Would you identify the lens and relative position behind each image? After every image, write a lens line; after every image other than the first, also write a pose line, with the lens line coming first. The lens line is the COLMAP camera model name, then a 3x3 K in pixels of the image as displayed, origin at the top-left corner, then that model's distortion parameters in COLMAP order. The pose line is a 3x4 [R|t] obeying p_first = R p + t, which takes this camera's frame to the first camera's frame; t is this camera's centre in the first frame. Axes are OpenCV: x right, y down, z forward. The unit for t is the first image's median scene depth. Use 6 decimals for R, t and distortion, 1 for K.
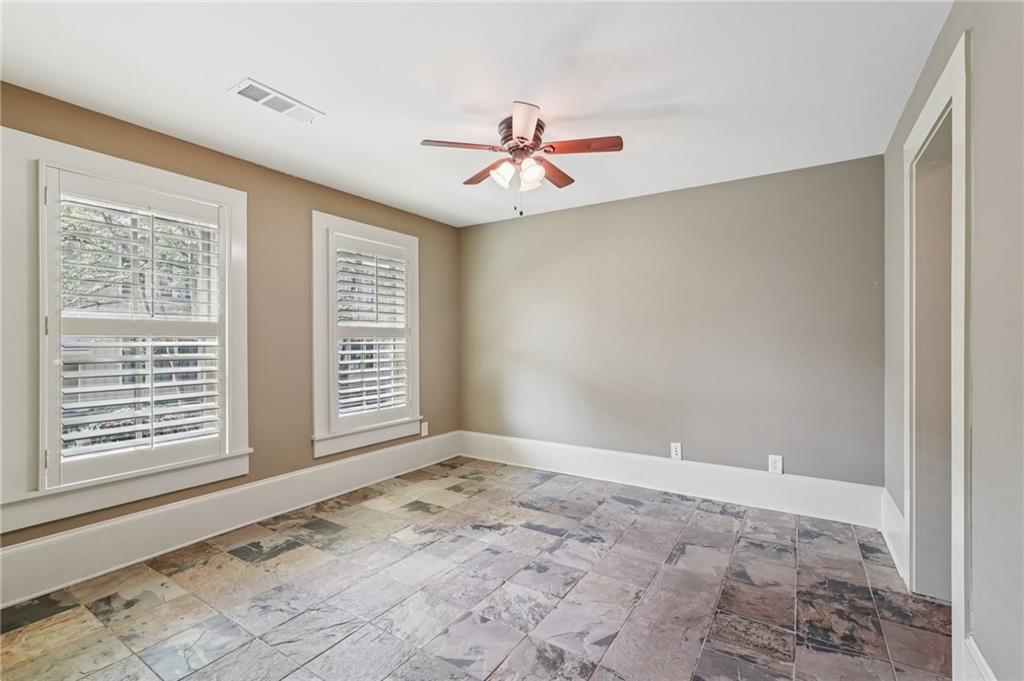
lens RADIAL K [[455.7, 0, 513.6], [0, 455.7, 342.4], [0, 0, 1]] dist [-0.009802, 0.006554]
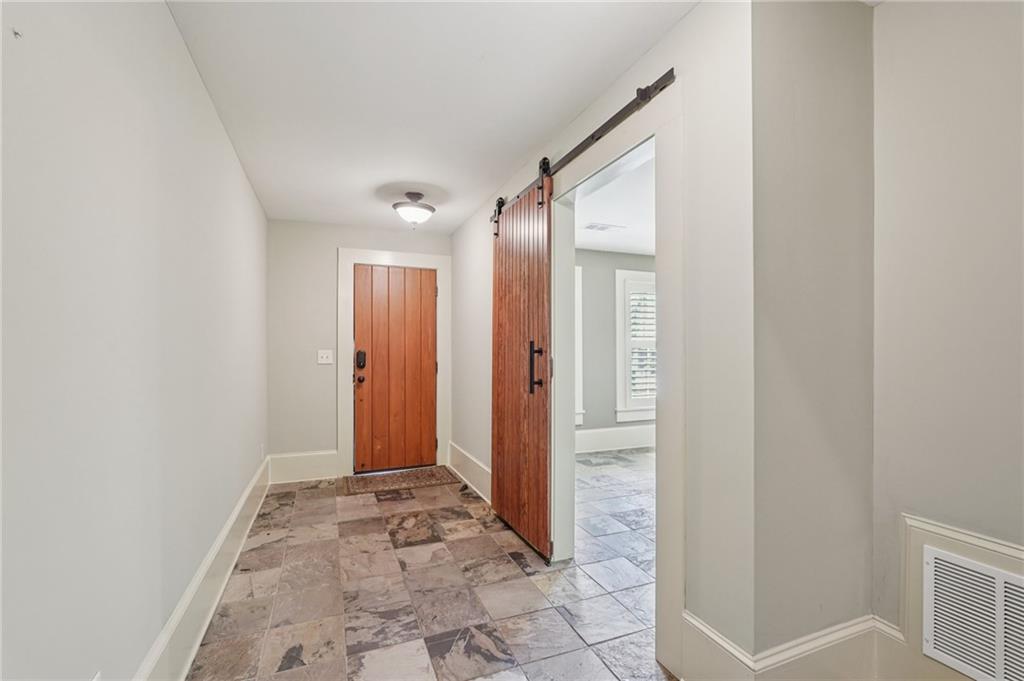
lens RADIAL K [[455.7, 0, 513.9], [0, 455.7, 346.2], [0, 0, 1]] dist [-0.009802, 0.006554]
pose [[0.819766, -0.003468, -0.572688, 0.202760], [-0.002476, 0.999951, -0.009599, 0.000819], [0.572693, 0.009287, 0.819717, -0.575429]]
